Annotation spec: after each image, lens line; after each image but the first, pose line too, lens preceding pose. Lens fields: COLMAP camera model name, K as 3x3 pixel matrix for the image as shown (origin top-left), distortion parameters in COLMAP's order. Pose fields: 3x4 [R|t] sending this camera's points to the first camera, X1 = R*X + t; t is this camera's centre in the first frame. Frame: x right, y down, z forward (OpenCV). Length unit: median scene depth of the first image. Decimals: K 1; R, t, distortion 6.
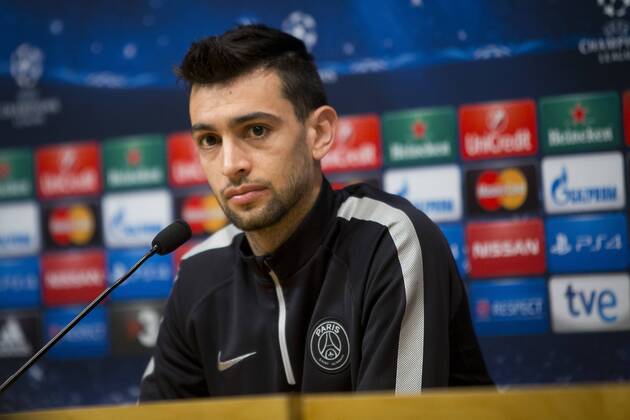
lens RADIAL K [[1000.7, 0, 315.0], [0, 1000.7, 210.0], [0, 0, 1]] dist [-0.019456, -0.037856]
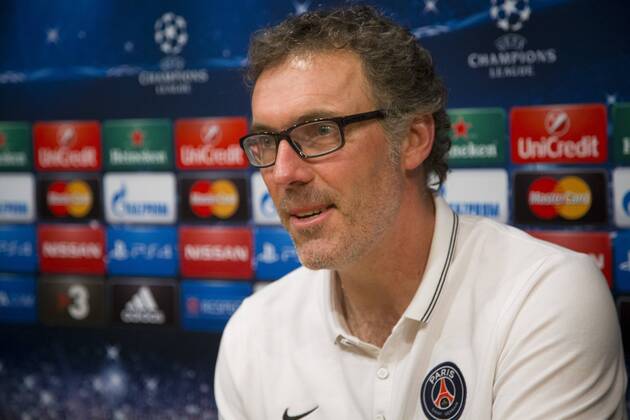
lens RADIAL K [[1039.9, 0, 314.3], [0, 1039.9, 248.4], [0, 0, 1]] dist [0.185038, 0.024905]
pose [[0.982683, 0.087259, -0.163462, 0.478244], [-0.078929, 0.995261, 0.056796, -0.039050], [0.167643, -0.042911, 0.984913, -0.100062]]
